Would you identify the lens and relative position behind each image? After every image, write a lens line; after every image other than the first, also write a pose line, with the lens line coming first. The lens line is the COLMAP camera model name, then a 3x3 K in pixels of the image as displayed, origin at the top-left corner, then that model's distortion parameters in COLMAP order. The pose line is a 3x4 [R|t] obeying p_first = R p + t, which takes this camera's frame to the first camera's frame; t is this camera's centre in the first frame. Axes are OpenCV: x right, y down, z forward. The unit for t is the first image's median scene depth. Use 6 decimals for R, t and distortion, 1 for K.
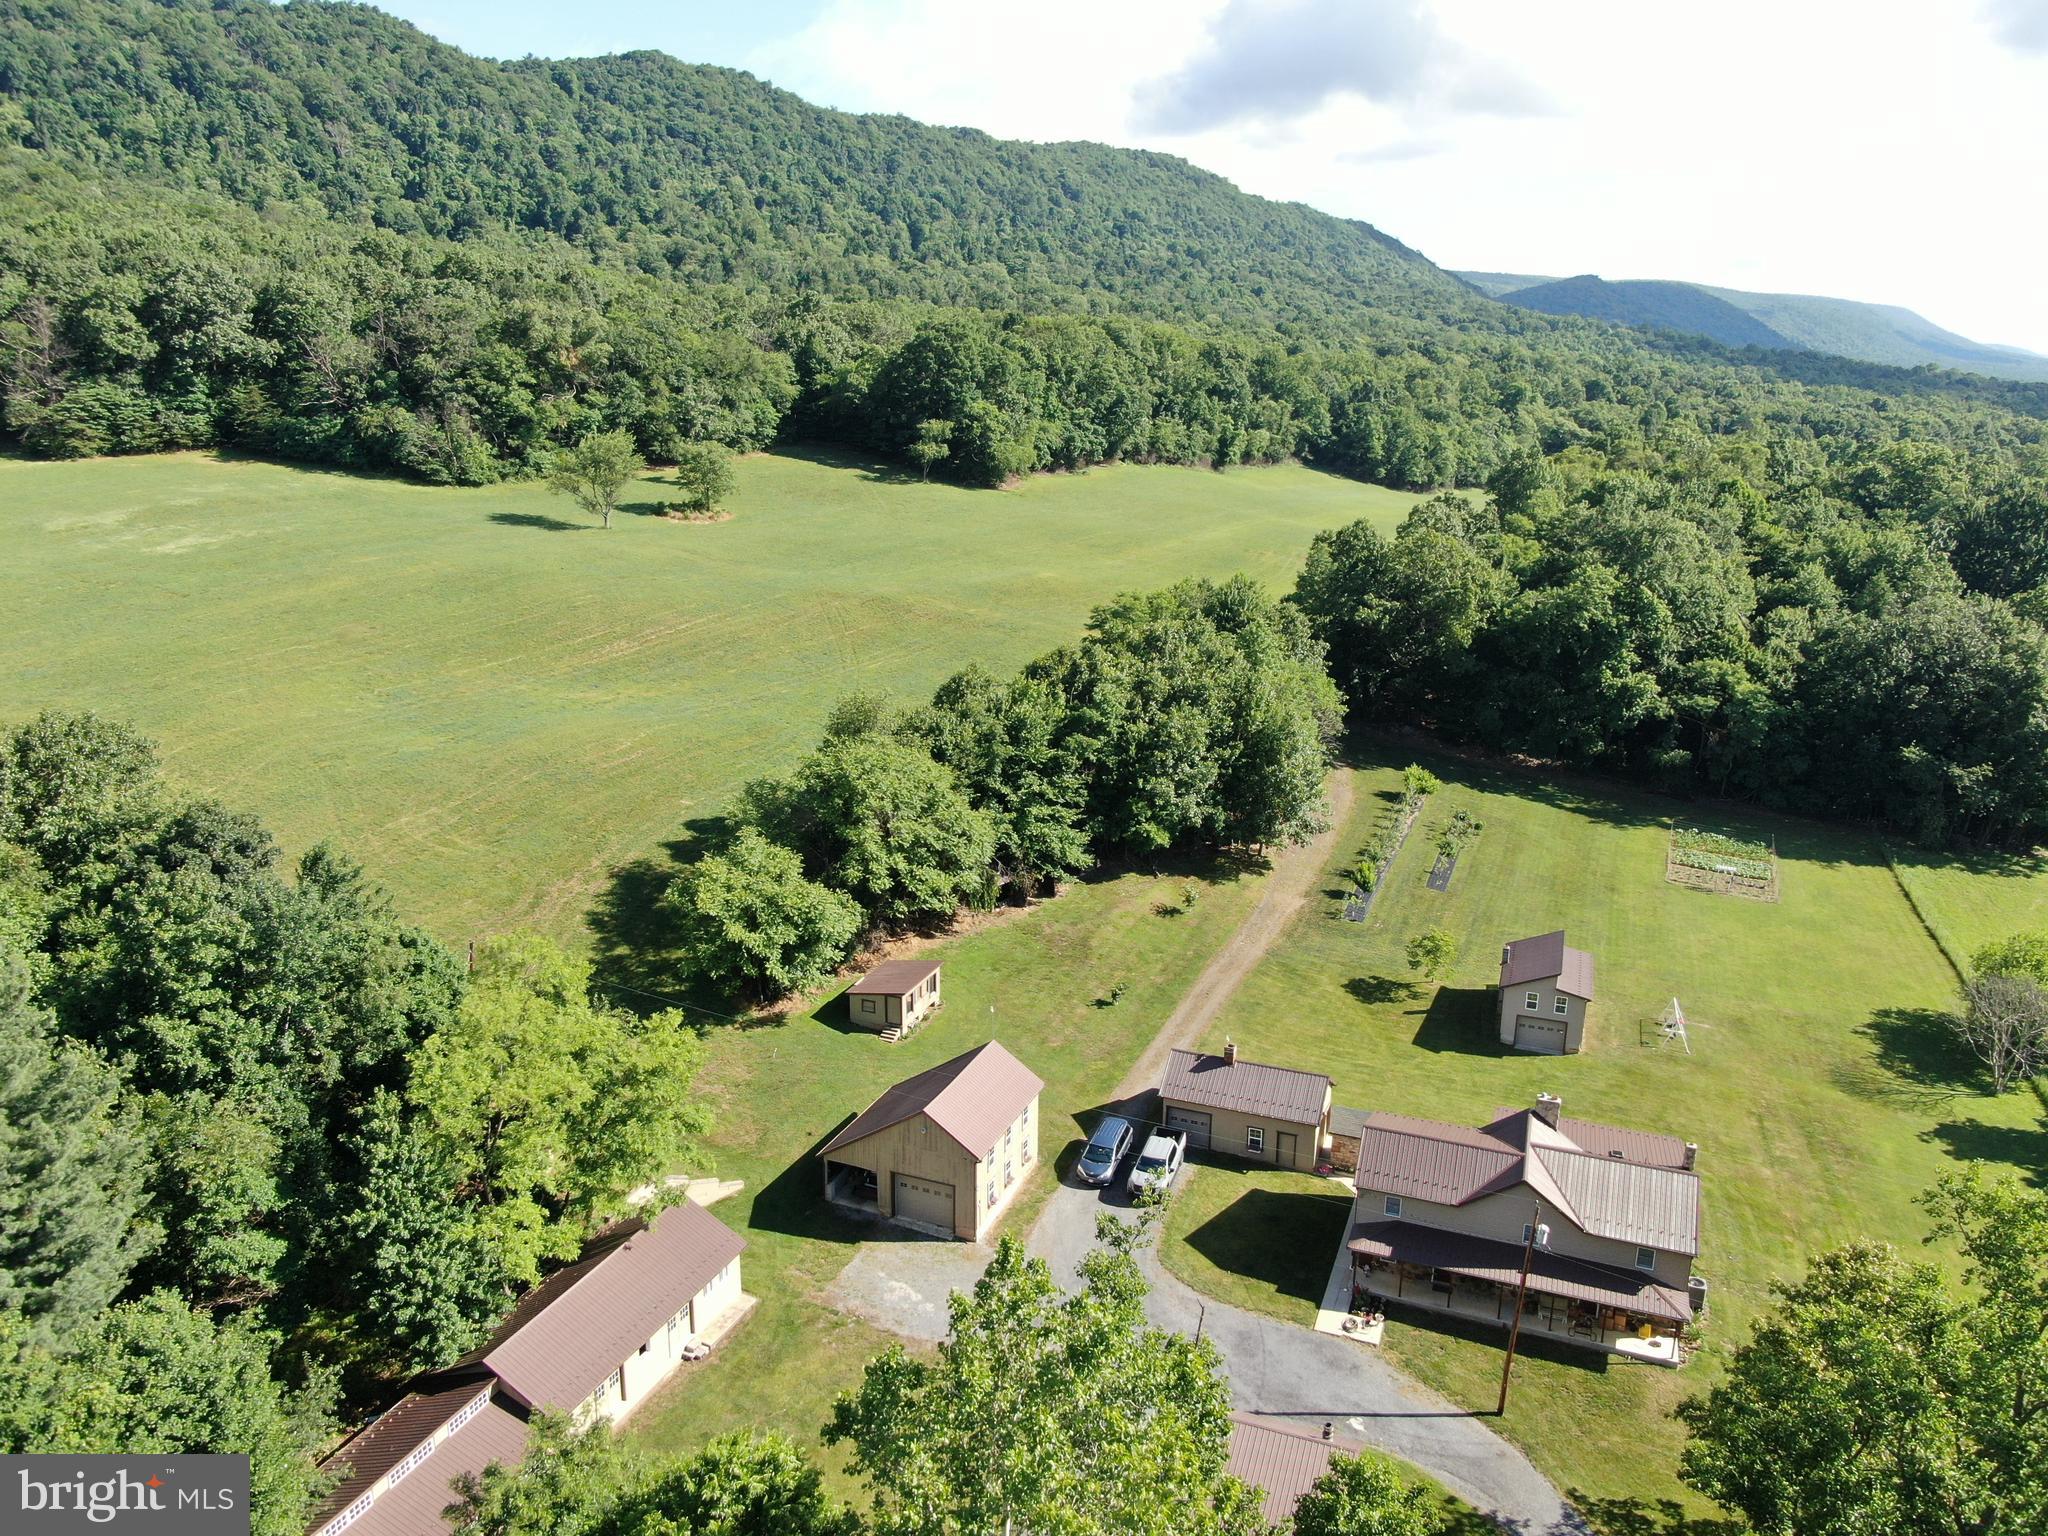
lens RADIAL K [[1471.2, 0, 1029.1], [0, 1471.2, 760.9], [0, 0, 1]] dist [-0.021595, 0.008709]
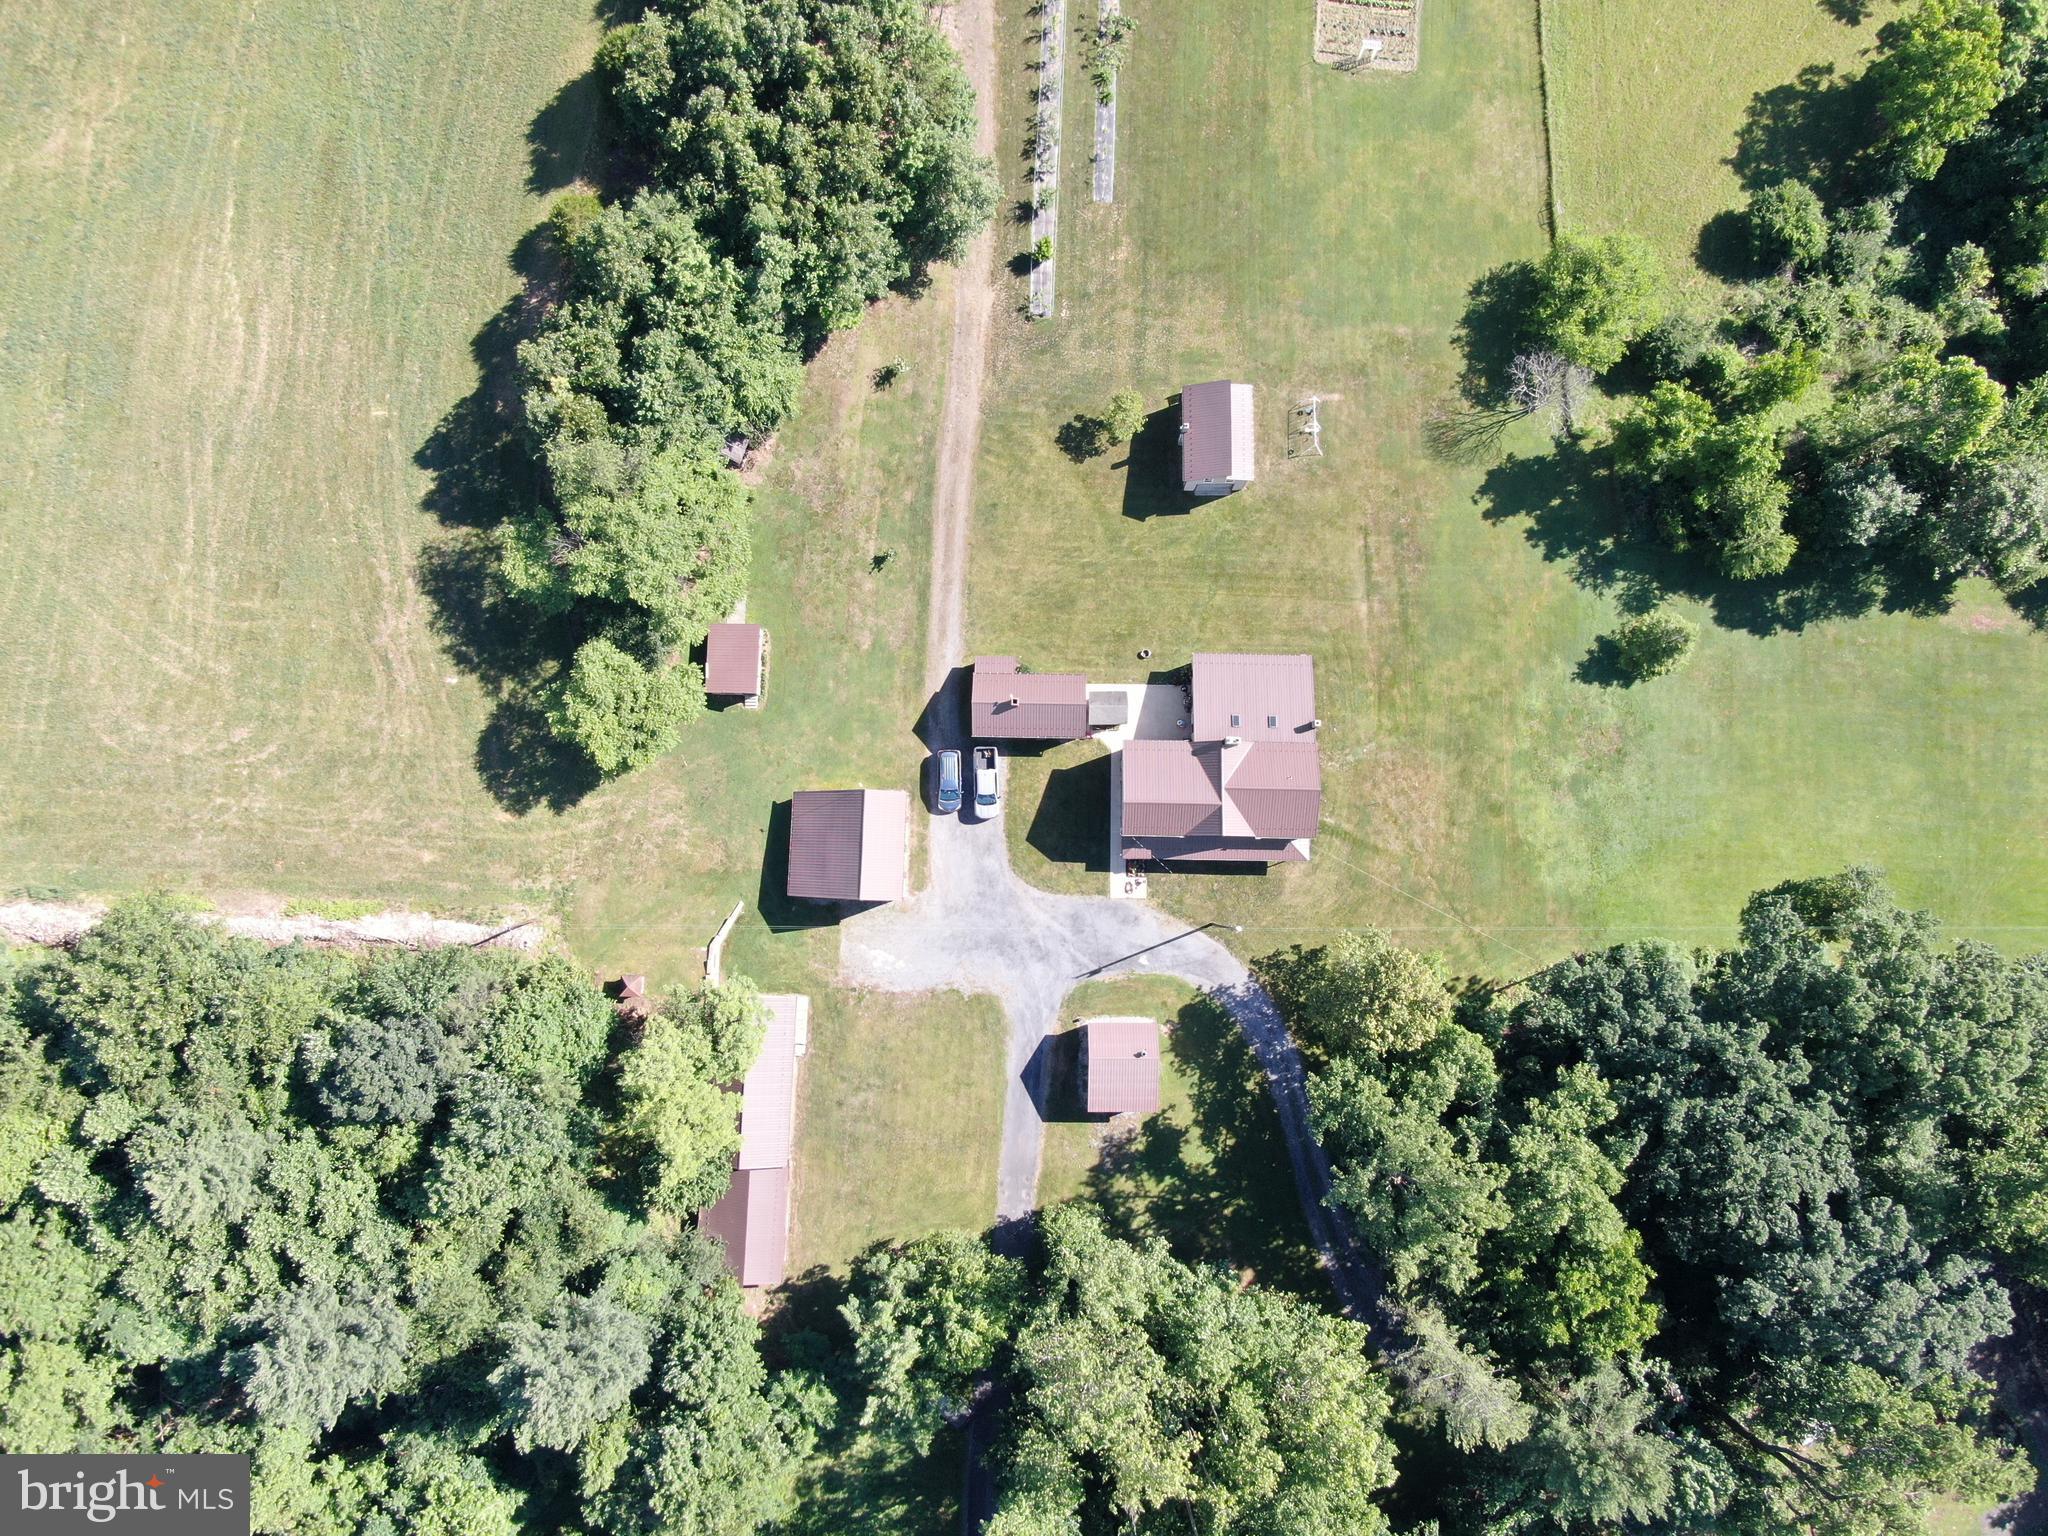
lens RADIAL K [[1471.2, 0, 1029.3], [0, 1471.2, 714.9], [0, 0, 1]] dist [-0.021595, 0.008709]
pose [[0.937468, -0.347506, 0.019836, 0.076352], [0.101642, 0.327814, 0.939259, -0.727450], [-0.332901, -0.878509, 0.342636, 0.330076]]
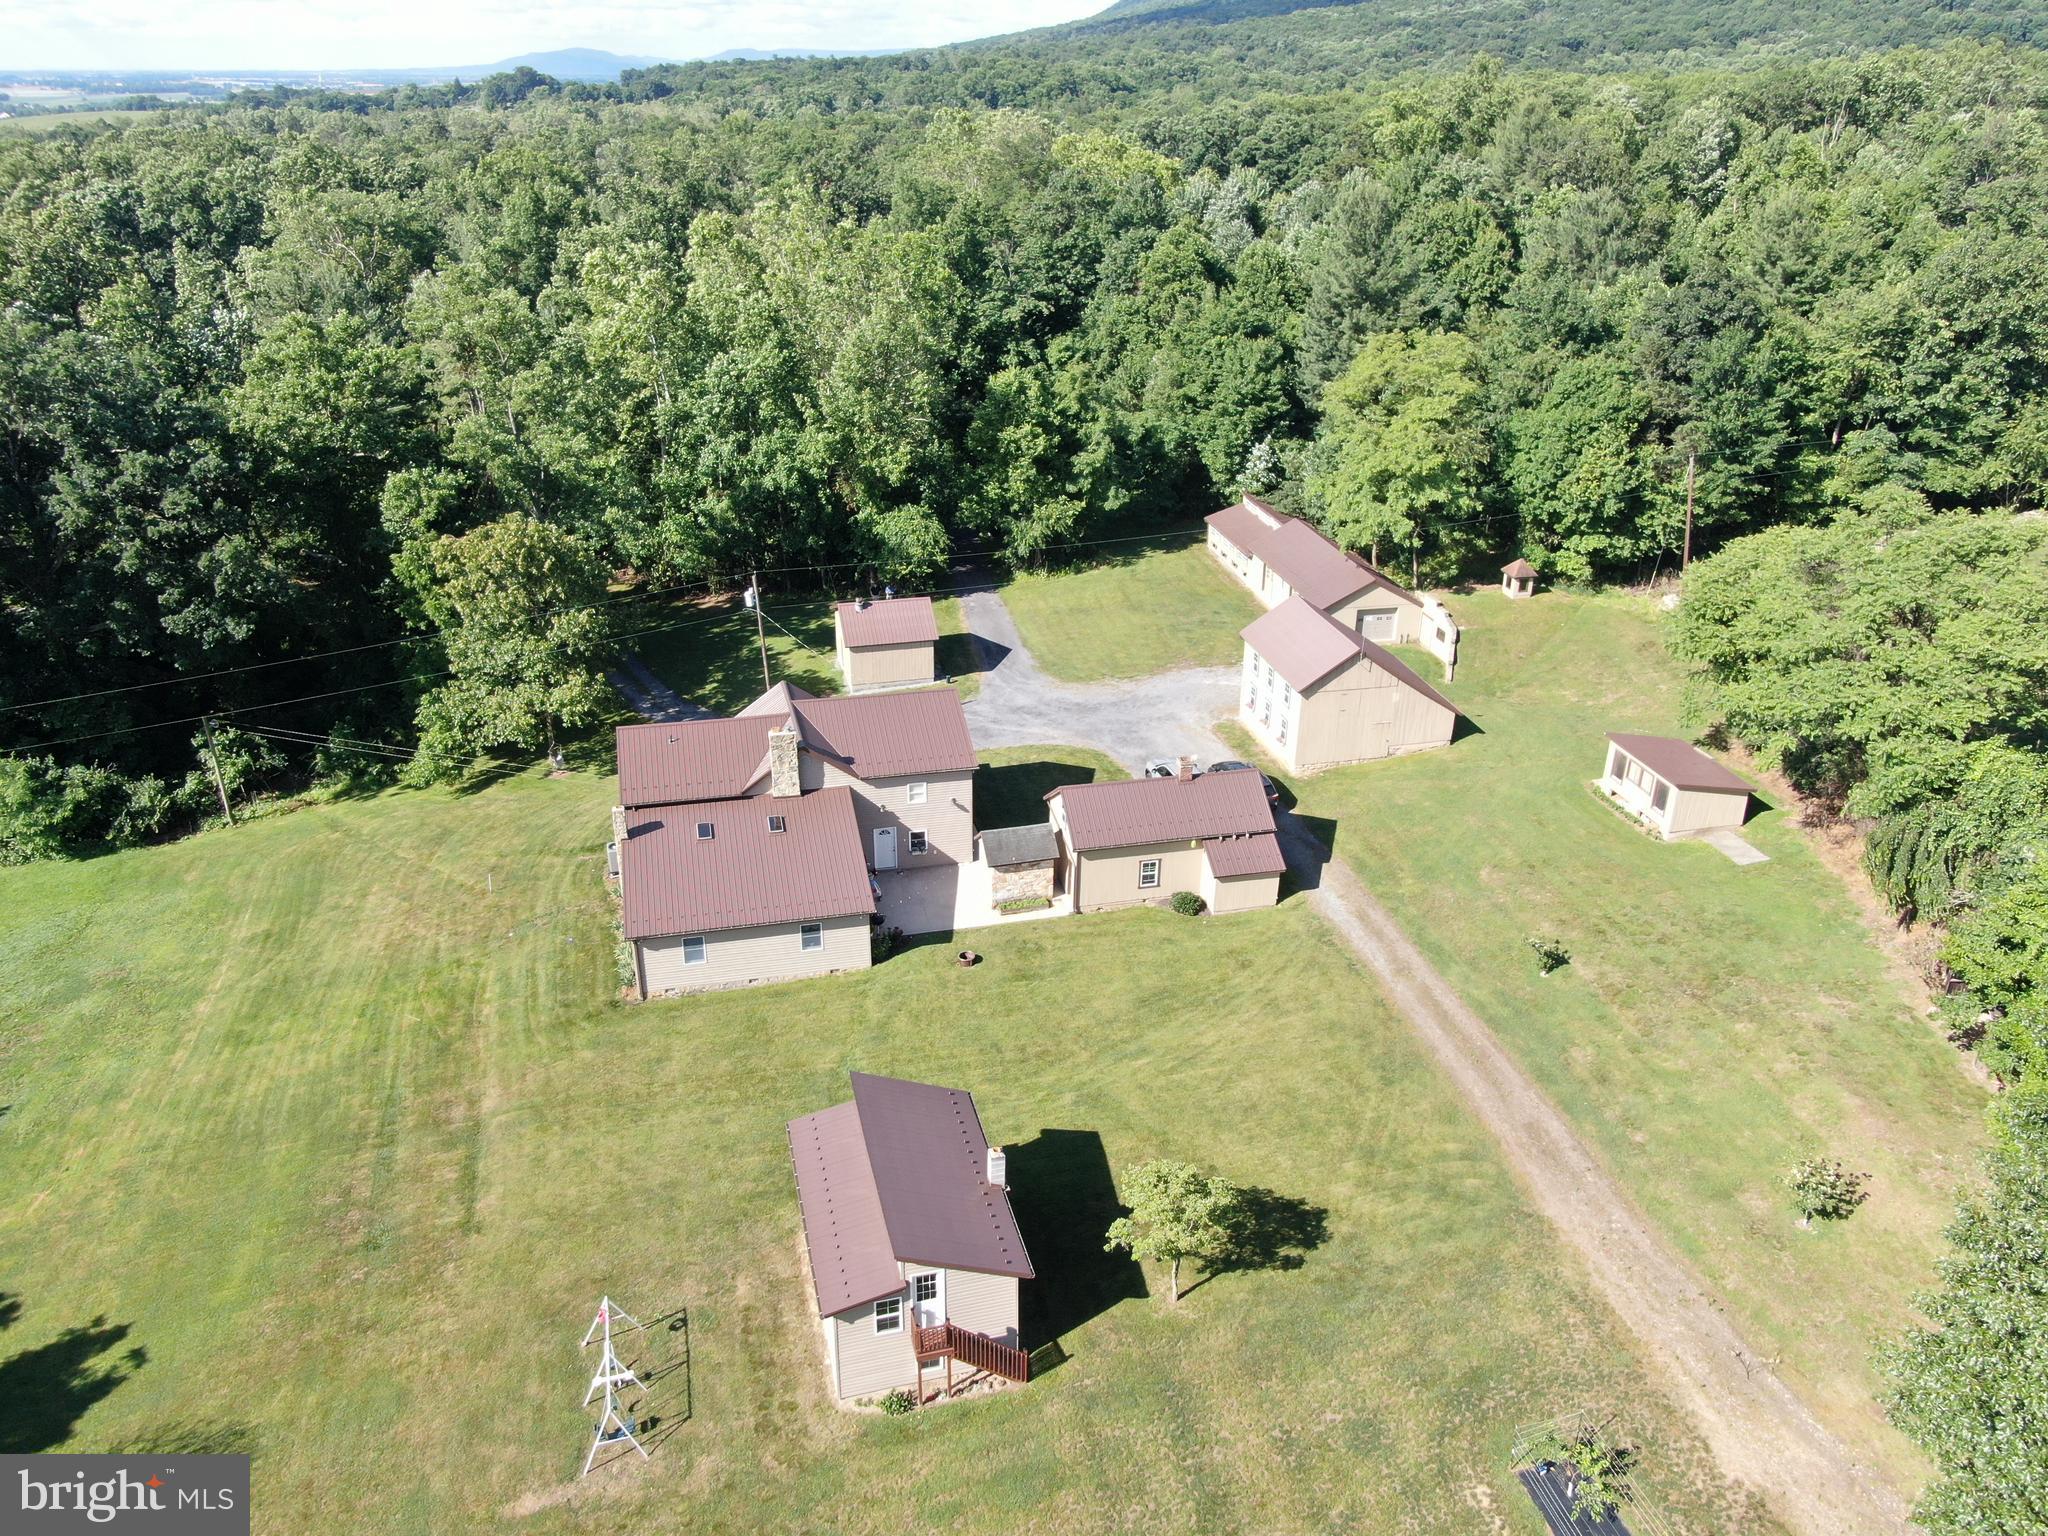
lens RADIAL K [[1471.2, 0, 1022.9], [0, 1471.2, 780.2], [0, 0, 1]] dist [-0.021595, 0.008709]
pose [[-0.821783, 0.233086, -0.519946, 0.398038], [-0.166351, 0.774610, 0.610169, -0.165439], [0.544977, 0.587920, -0.597788, 0.927768]]
